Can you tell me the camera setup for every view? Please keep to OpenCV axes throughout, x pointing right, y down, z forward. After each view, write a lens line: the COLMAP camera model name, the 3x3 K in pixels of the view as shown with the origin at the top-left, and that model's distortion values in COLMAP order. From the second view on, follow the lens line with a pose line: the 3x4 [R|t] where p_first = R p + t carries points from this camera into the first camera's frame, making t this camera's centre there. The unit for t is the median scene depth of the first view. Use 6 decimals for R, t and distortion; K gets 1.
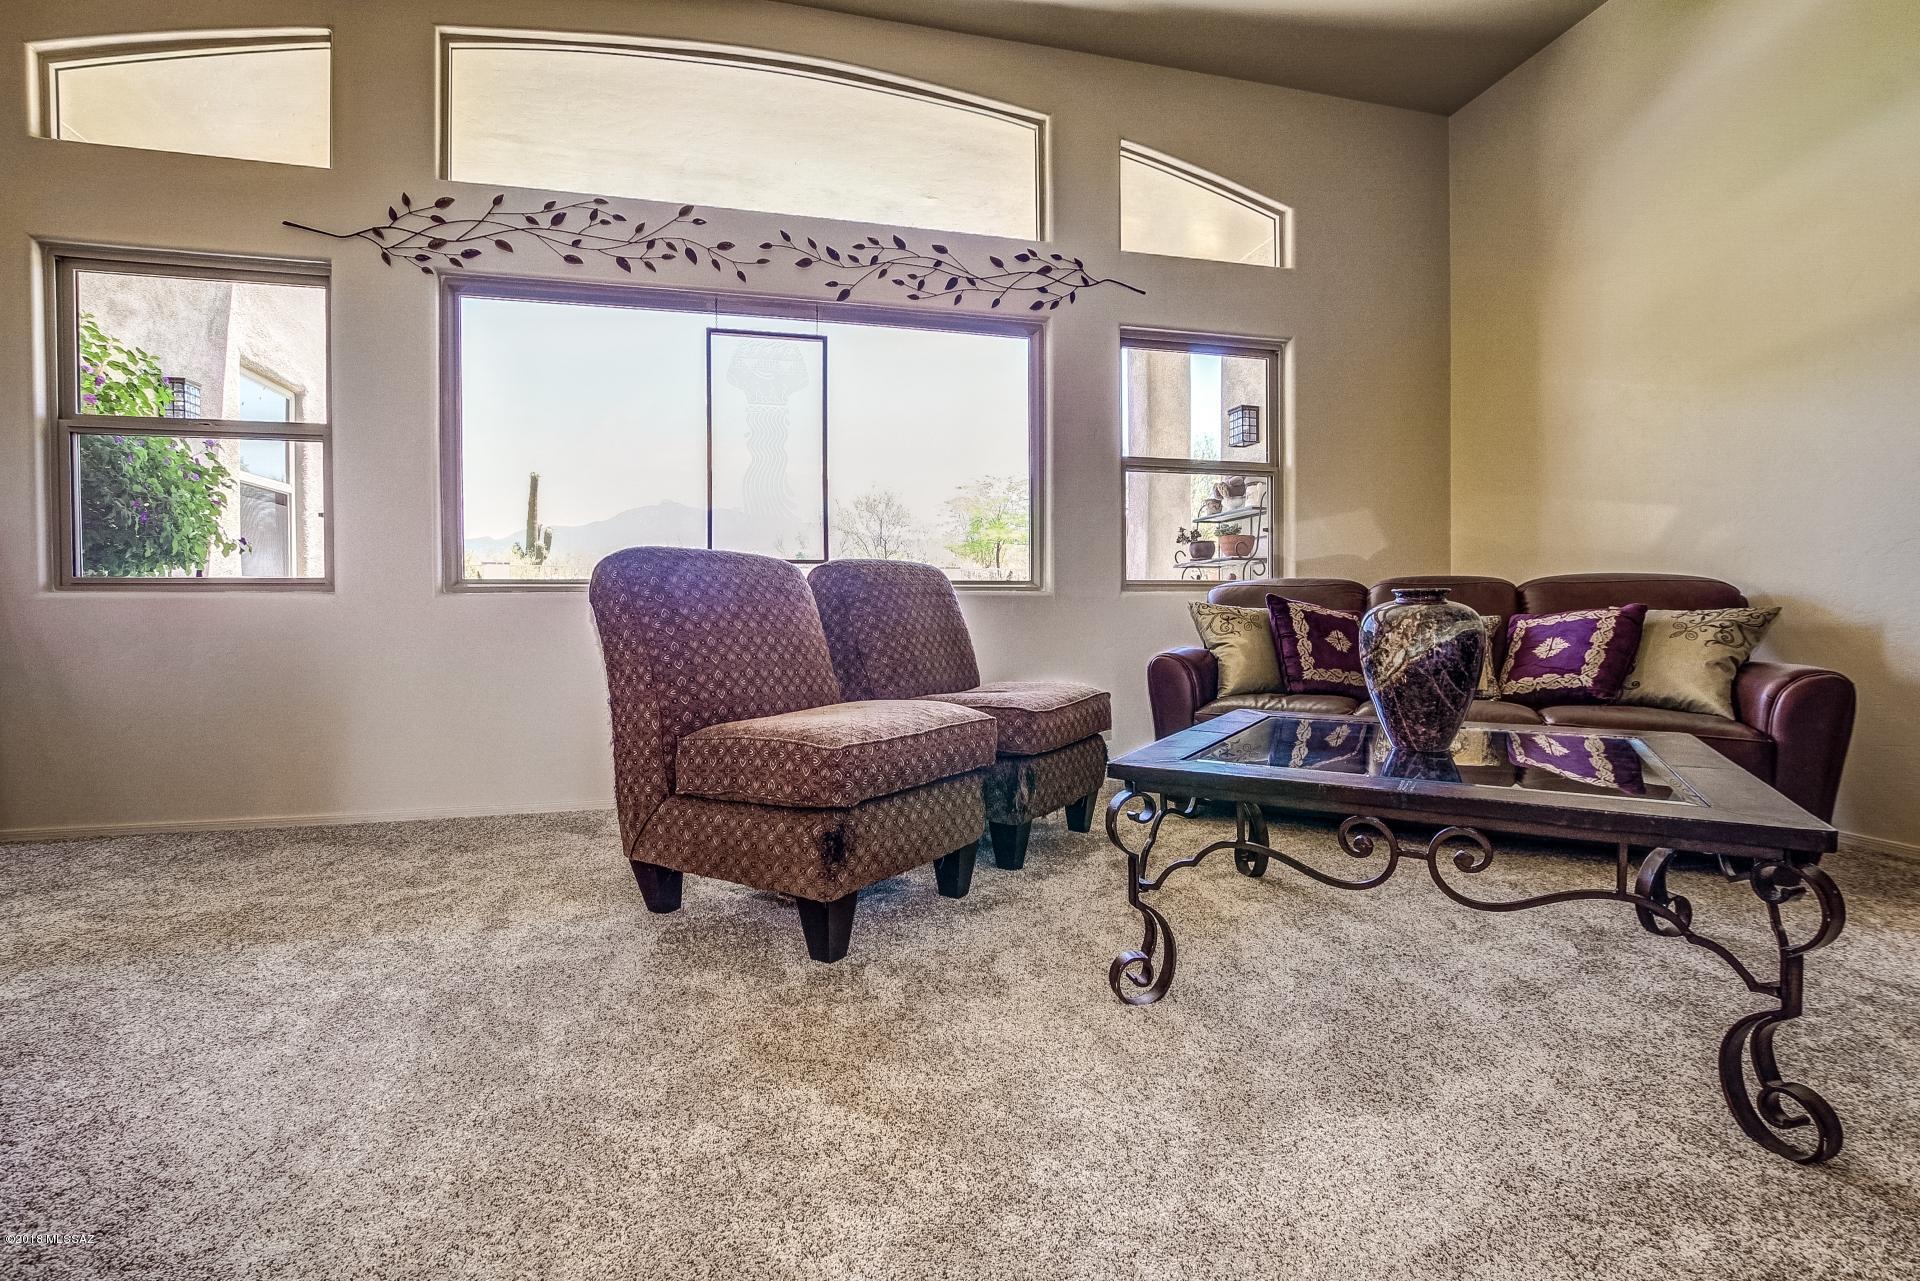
lens RADIAL K [[878.6, 0, 952.5], [0, 878.6, 610.1], [0, 0, 1]] dist [-0.010958, -0.001026]
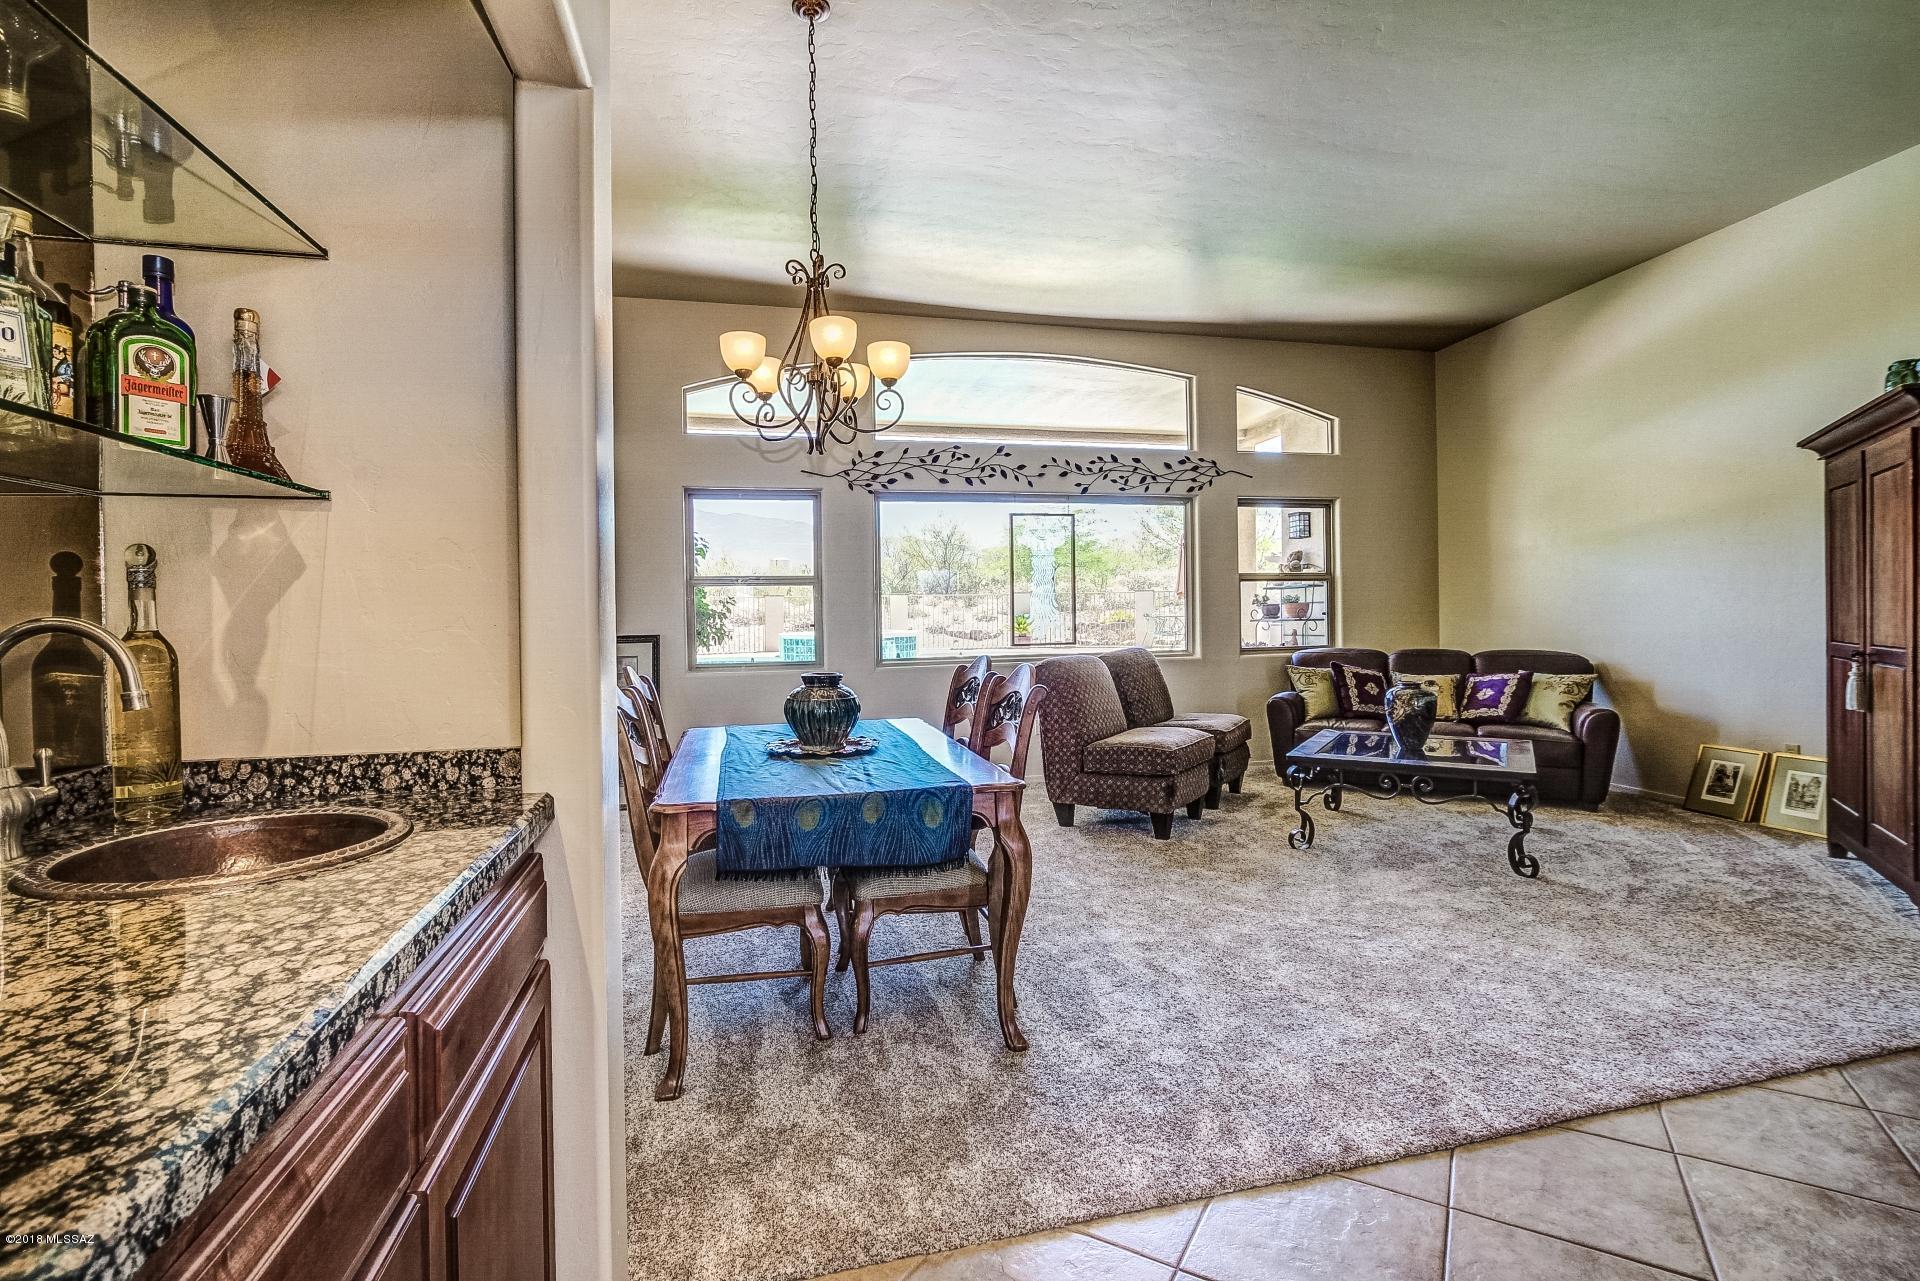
lens RADIAL K [[880.9, 0, 958.8], [0, 880.9, 606.6], [0, 0, 1]] dist [-0.025528, 0.011375]
pose [[0.999883, -0.010788, -0.010883, -0.382780], [0.010717, 0.999921, -0.006525, -0.128888], [0.010952, 0.006408, 0.999919, -0.802372]]
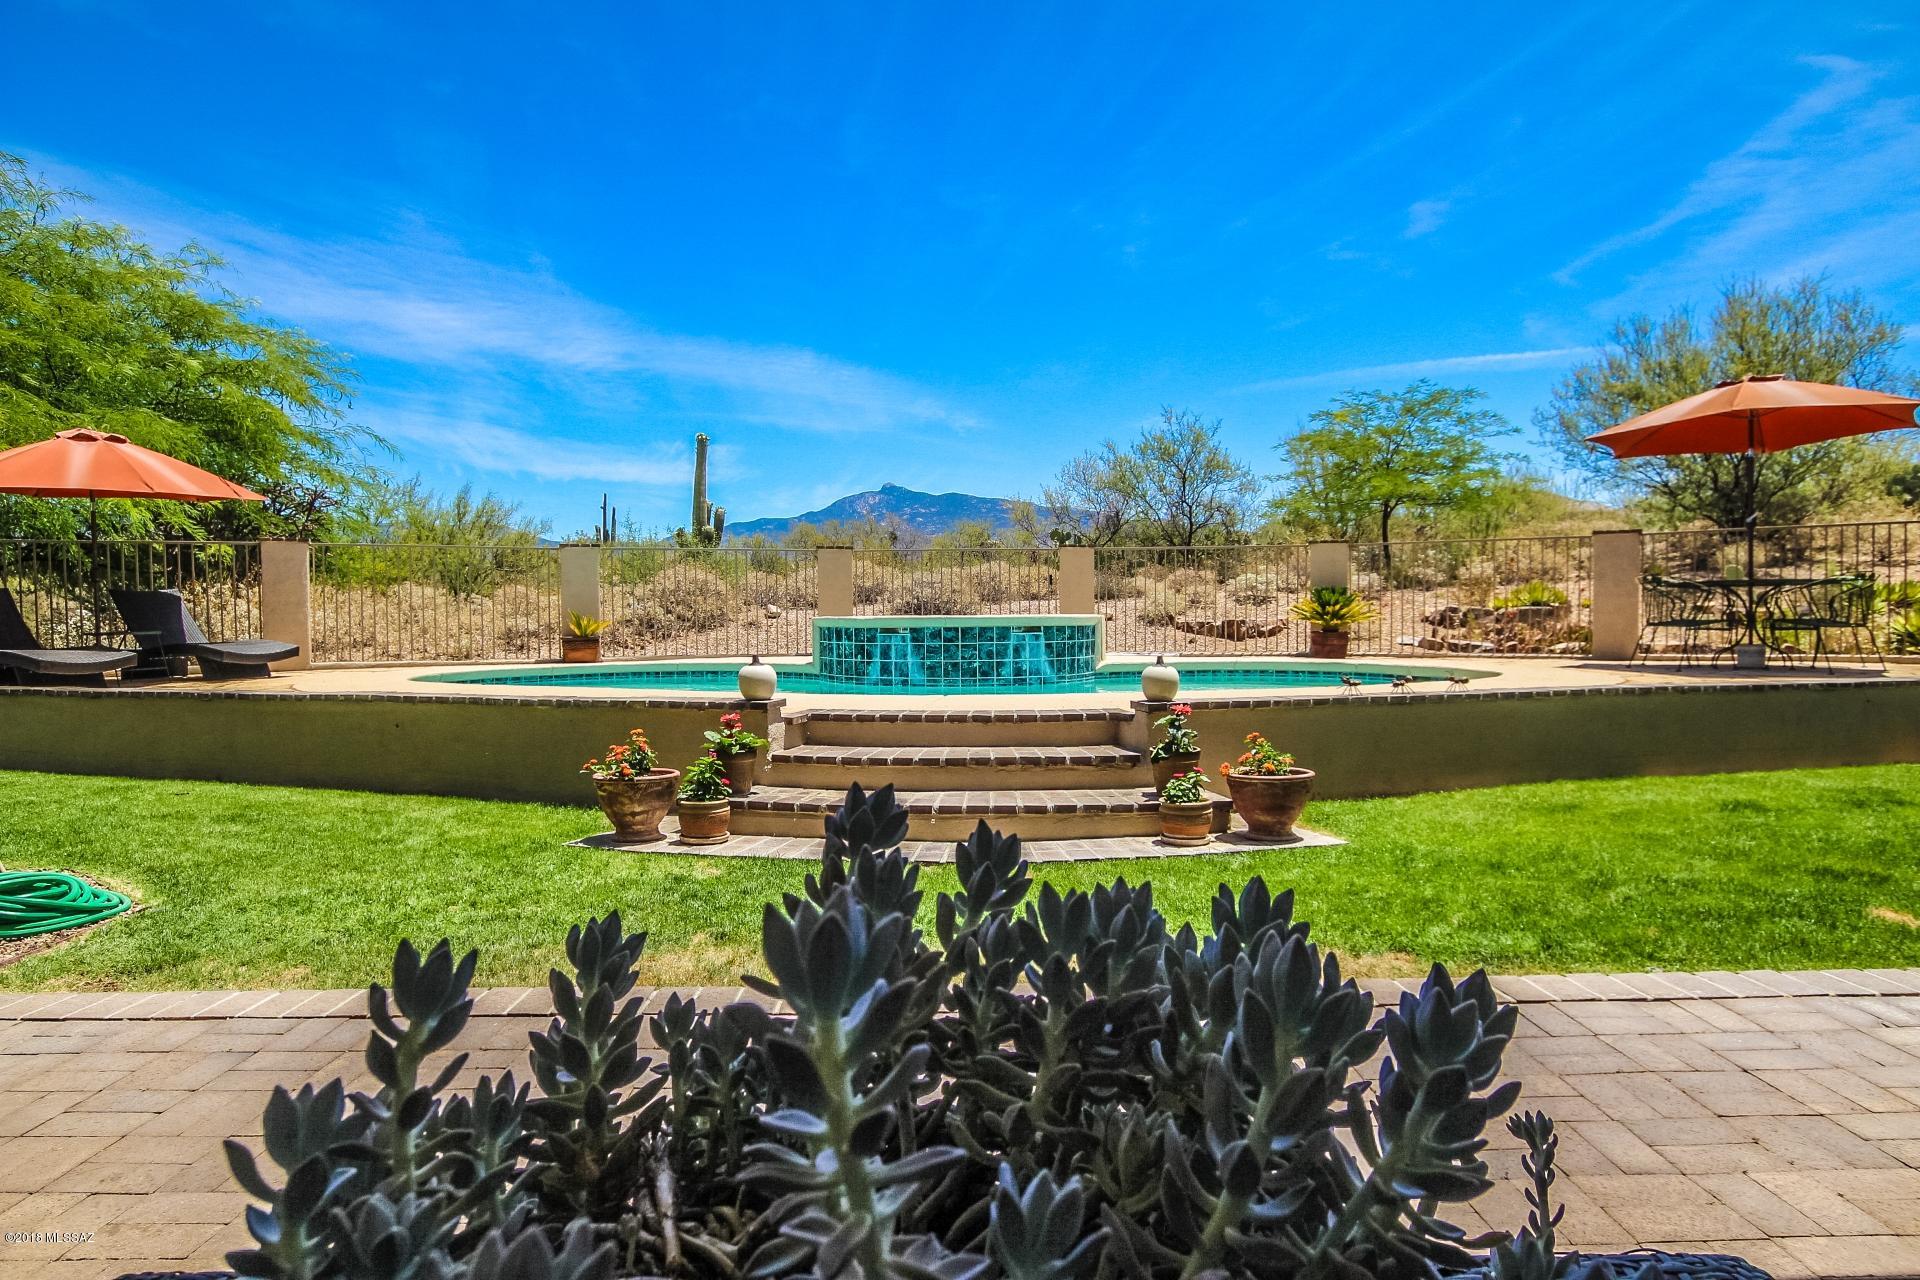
lens RADIAL K [[1101.4, 0, 960.0], [0, 1101.4, 640.0], [0, 0, 1]] dist [-0.023104, -0.000037]
pose [[0.969261, 0.003010, -0.246017, -0.307159], [0.002621, 0.999742, 0.022559, -0.013657], [0.246022, -0.022510, 0.969003, 1.455907]]
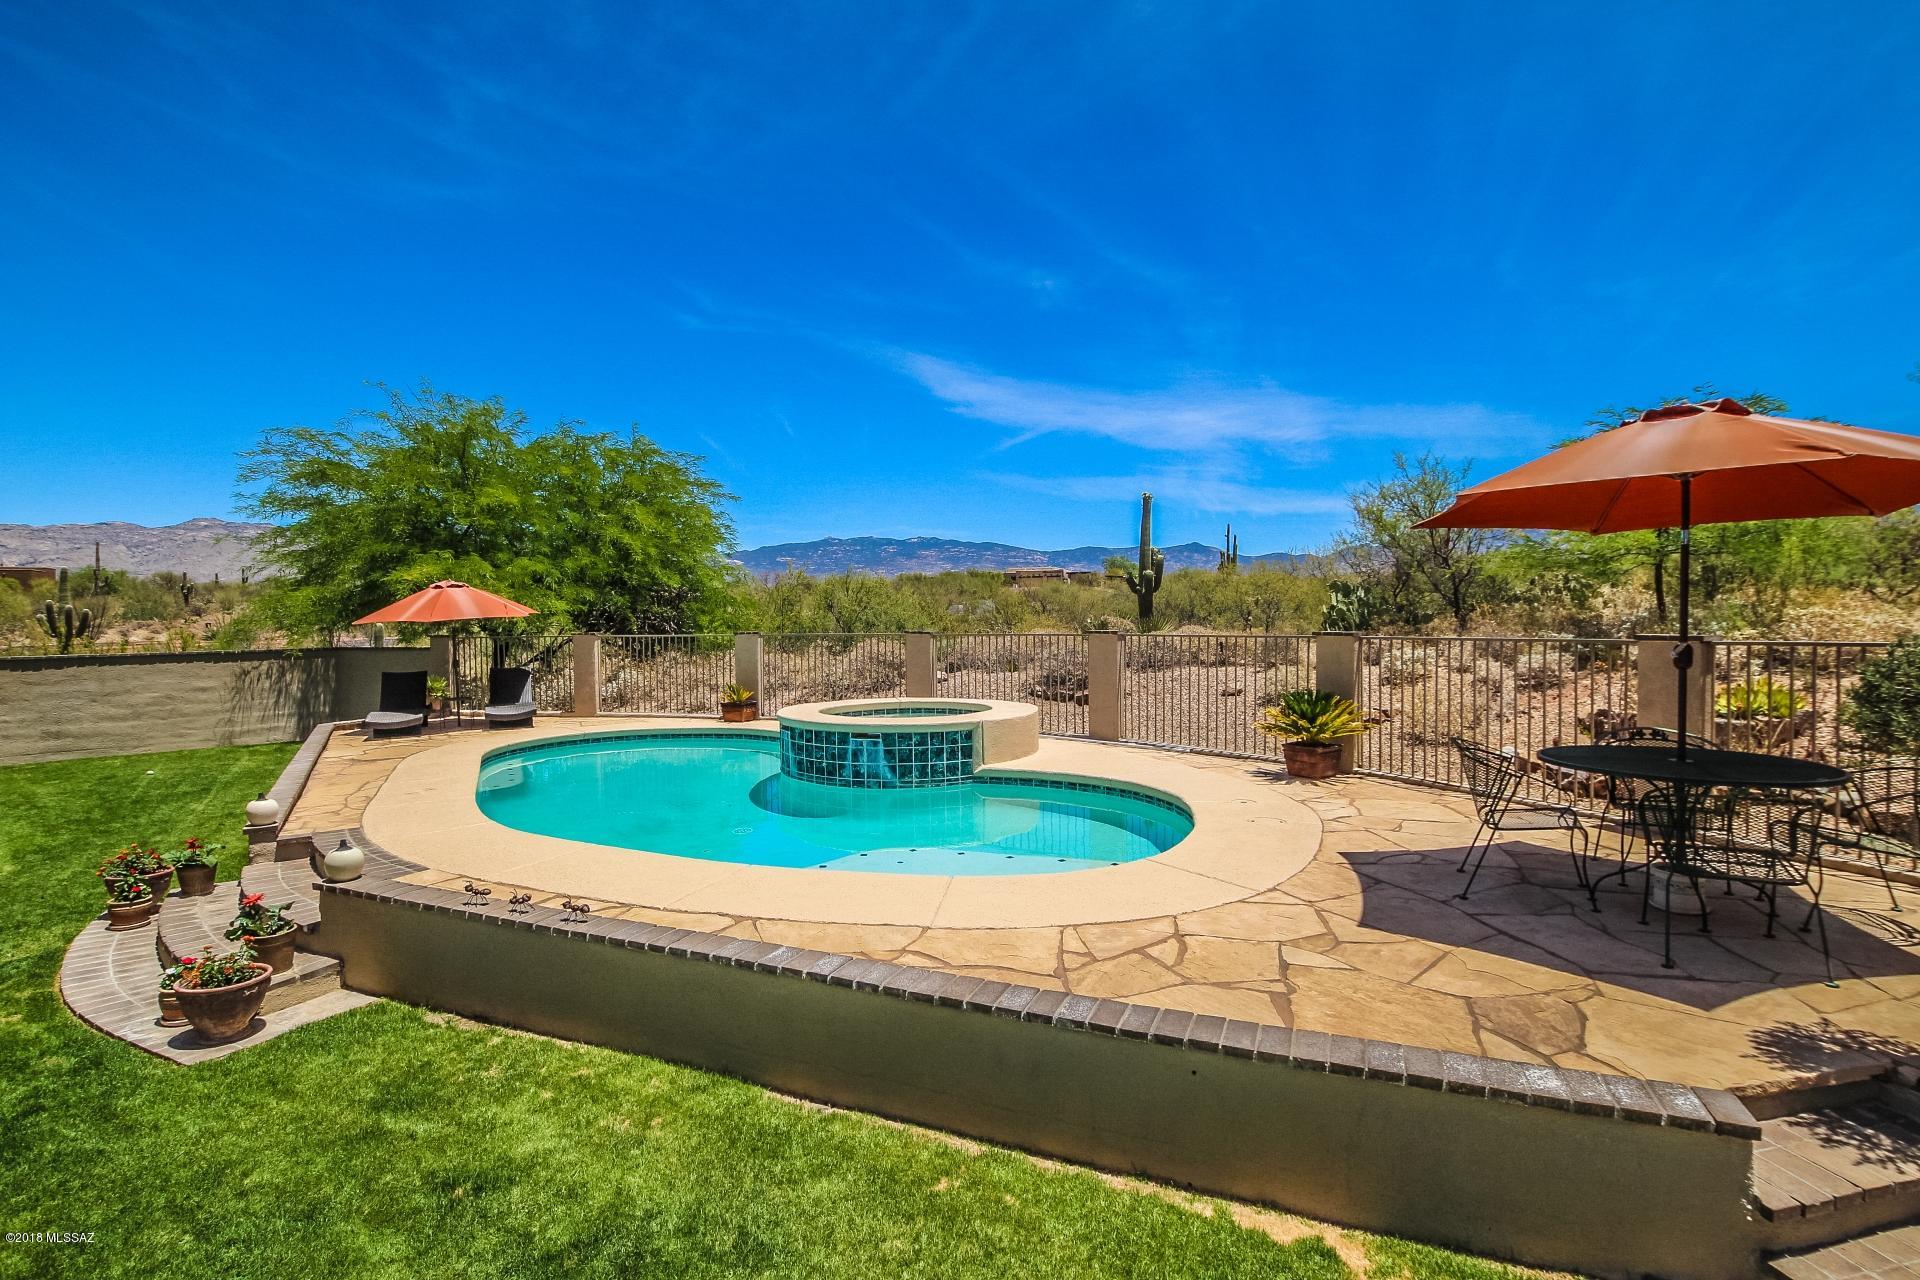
lens RADIAL K [[891.9, 0, 993.5], [0, 891.9, 639.4], [0, 0, 1]] dist [-0.042105, 0.010991]
pose [[0.627708, 0.013747, -0.778328, 1.375132], [-0.000235, 0.999847, 0.017470, -0.298802], [0.778449, -0.010783, 0.627615, 3.040332]]
